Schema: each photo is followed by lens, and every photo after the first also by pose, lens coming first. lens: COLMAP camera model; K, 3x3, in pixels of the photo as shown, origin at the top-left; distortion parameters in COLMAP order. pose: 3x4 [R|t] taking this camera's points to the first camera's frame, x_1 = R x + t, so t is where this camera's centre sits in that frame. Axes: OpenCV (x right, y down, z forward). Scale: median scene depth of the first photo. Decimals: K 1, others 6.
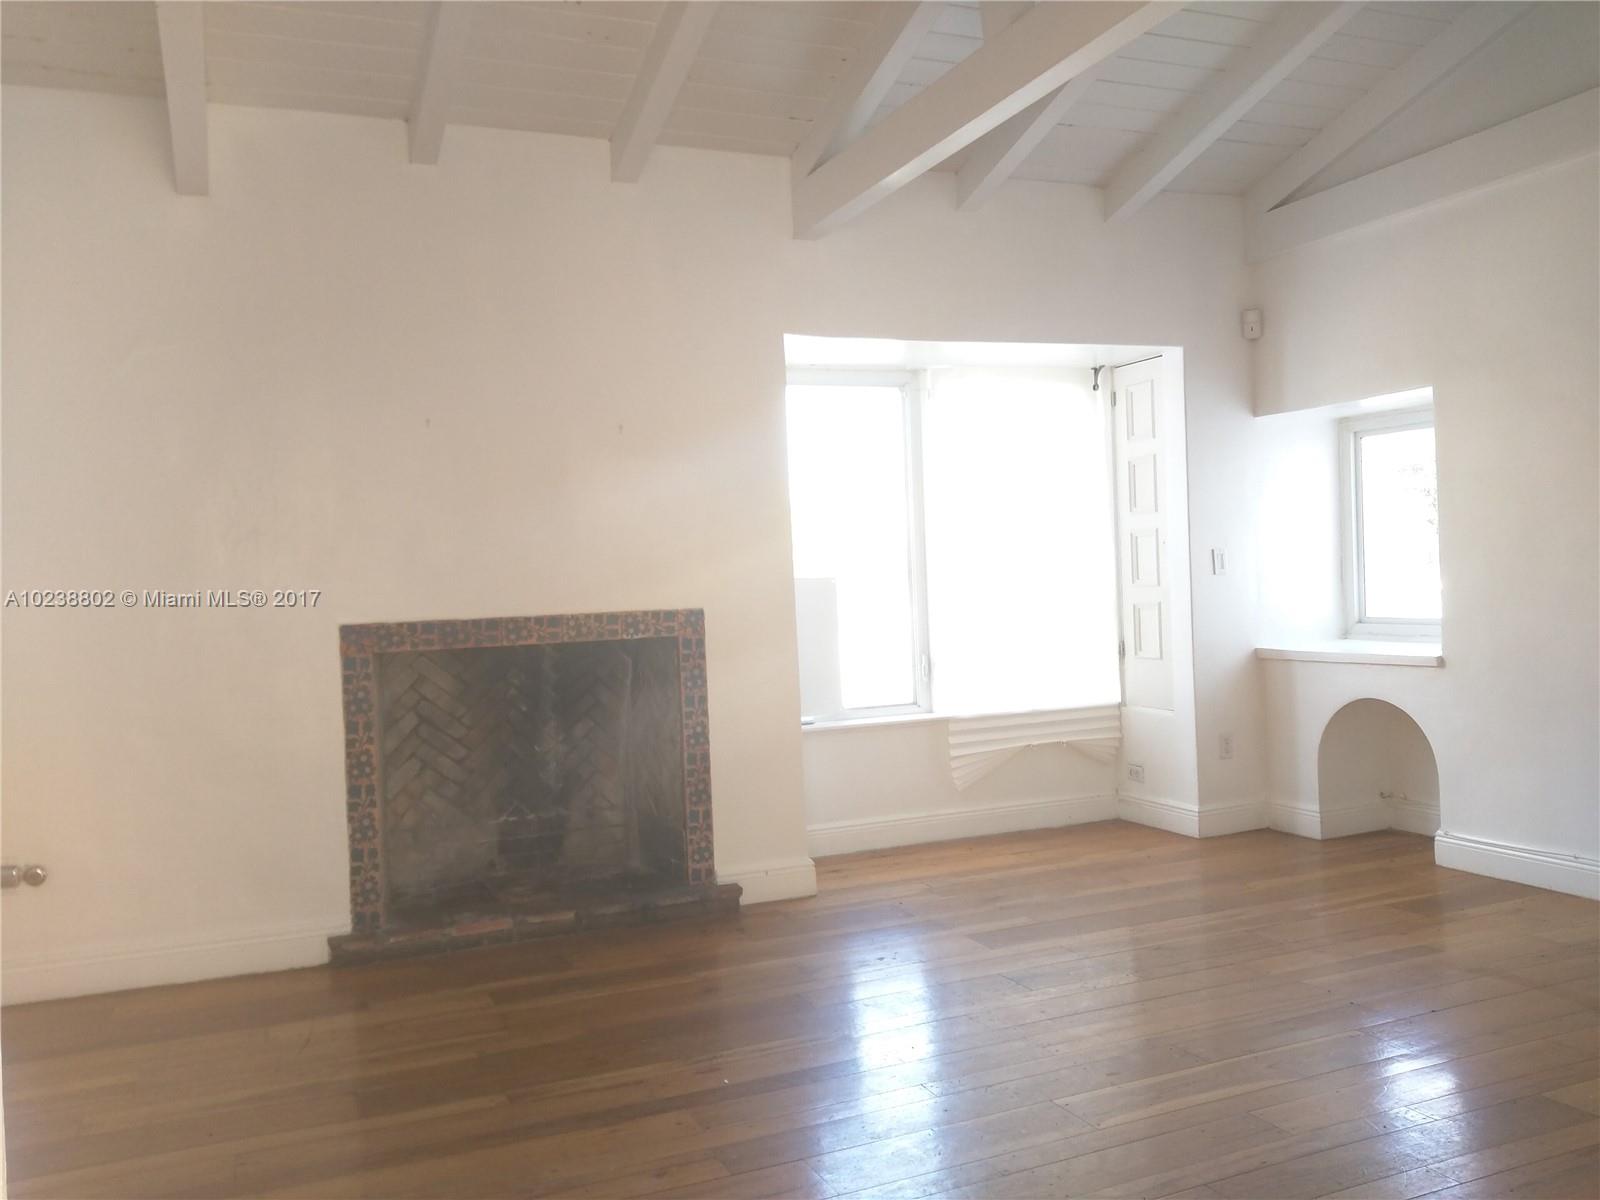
lens RADIAL K [[1335.3, 0, 785.5], [0, 1335.3, 553.3], [0, 0, 1]] dist [0.082335, -0.093393]
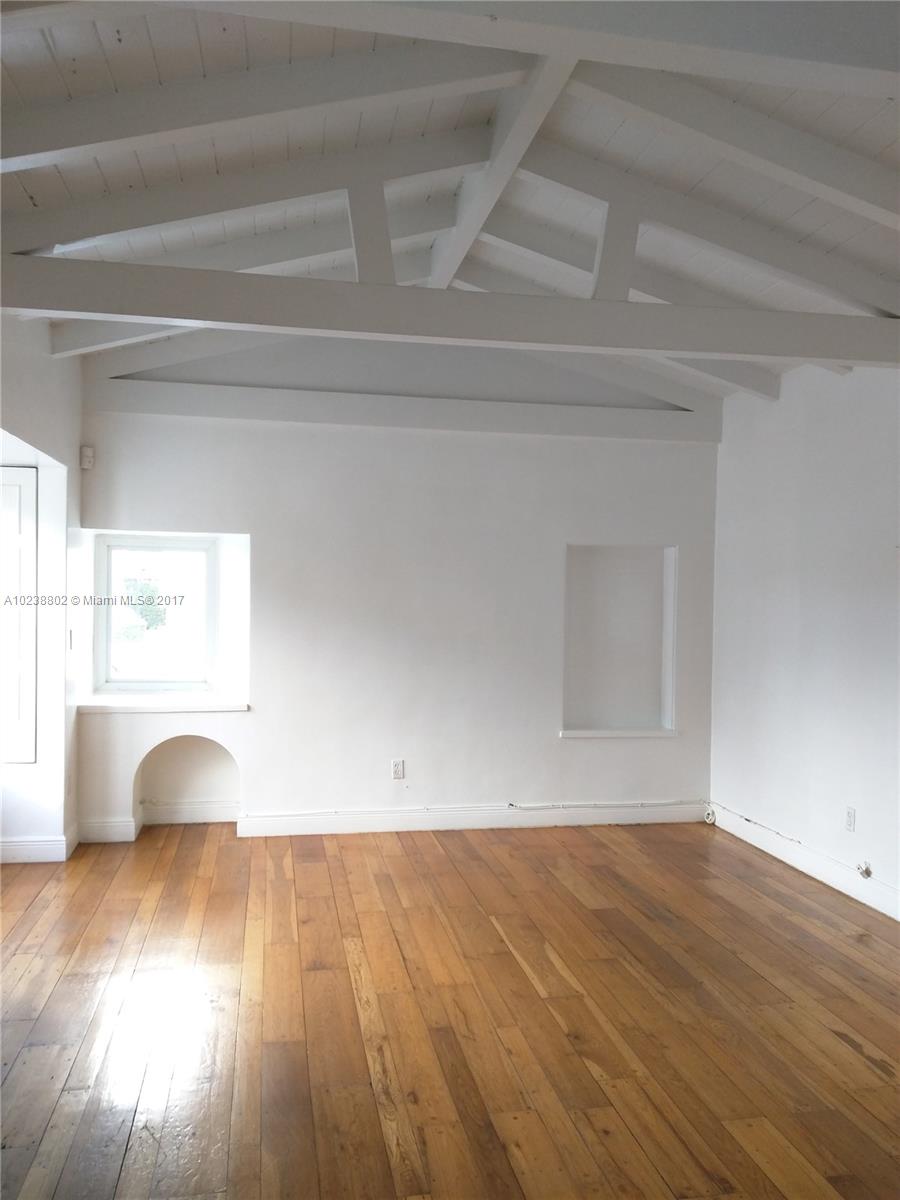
lens RADIAL K [[1001.5, 0, 459.4], [0, 1001.5, 592.8], [0, 0, 1]] dist [0.082335, -0.093393]
pose [[0.175130, 0.045068, 0.983513, -0.659474], [-0.046086, 0.998232, -0.037536, -0.022411], [-0.983466, -0.038753, 0.176897, 0.561370]]
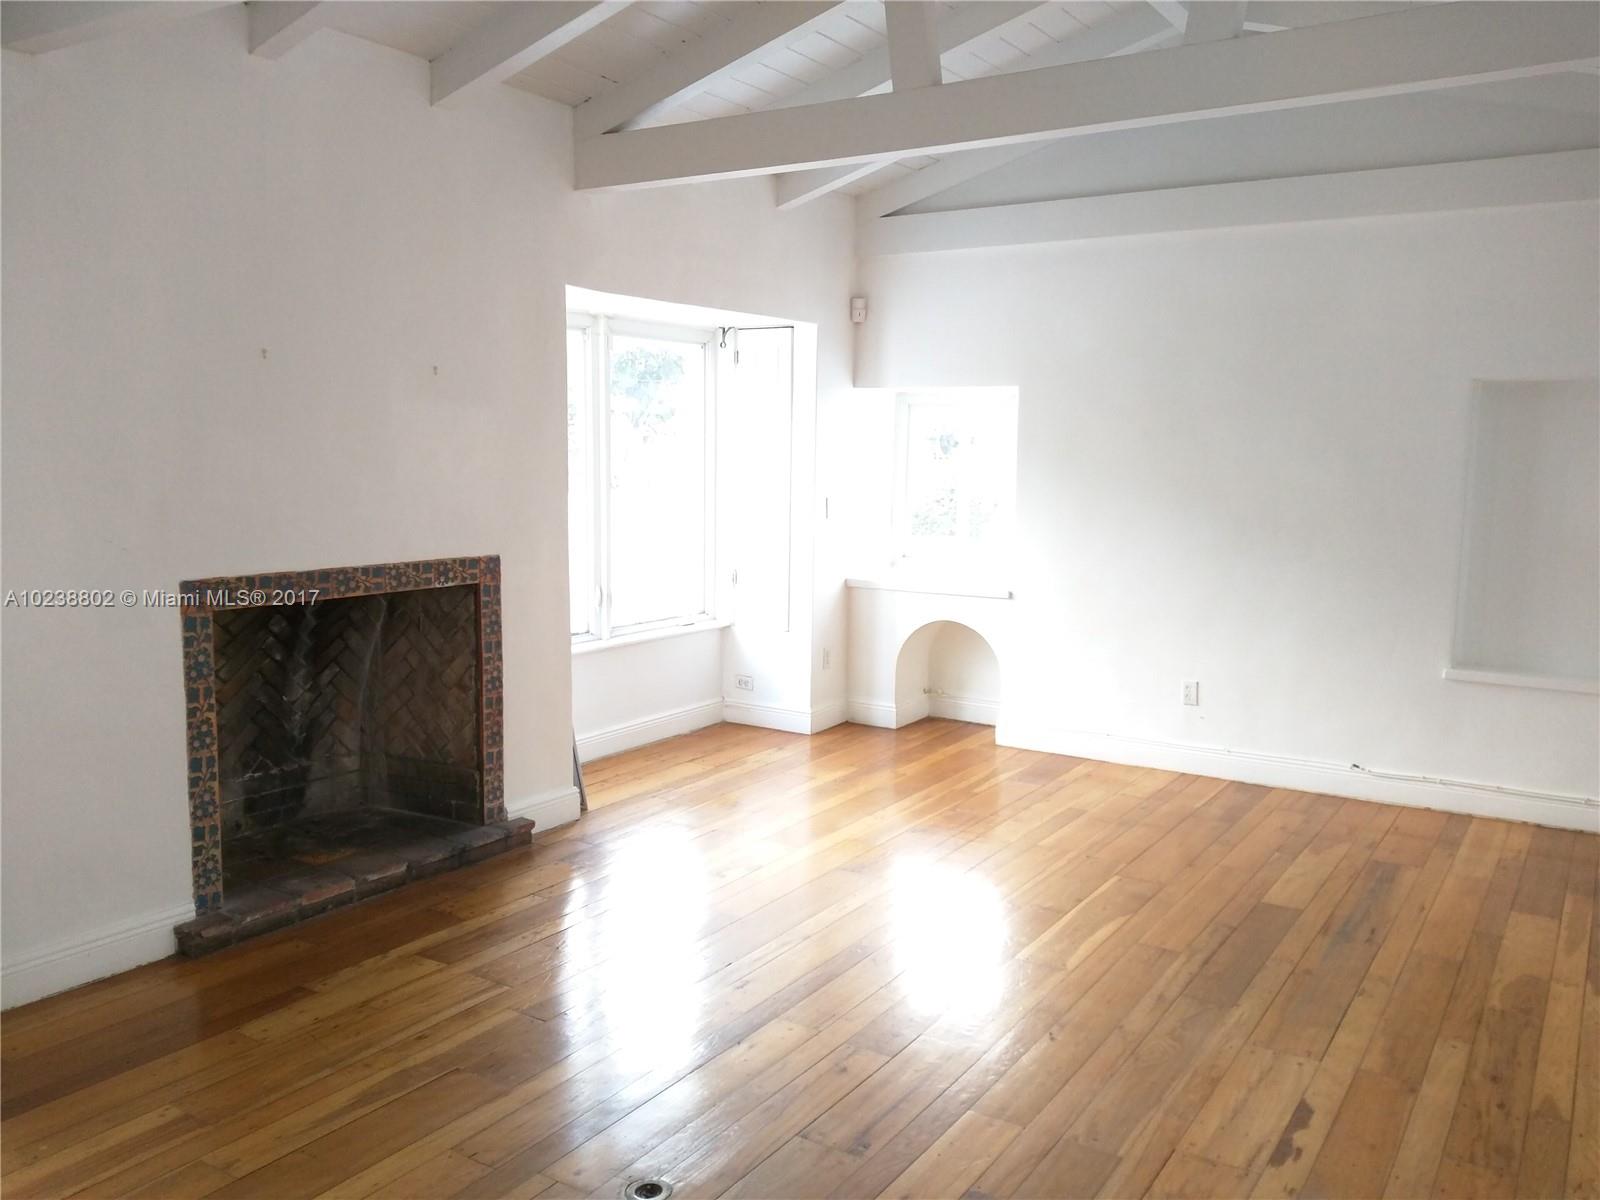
lens RADIAL K [[1335.3, 0, 773.8], [0, 1335.3, 567.3], [0, 0, 1]] dist [0.082335, -0.093393]
pose [[0.821373, -0.002436, 0.570386, -0.473873], [-0.058589, 0.994341, 0.088616, -0.051926], [-0.567374, -0.106206, 0.816582, 0.055066]]
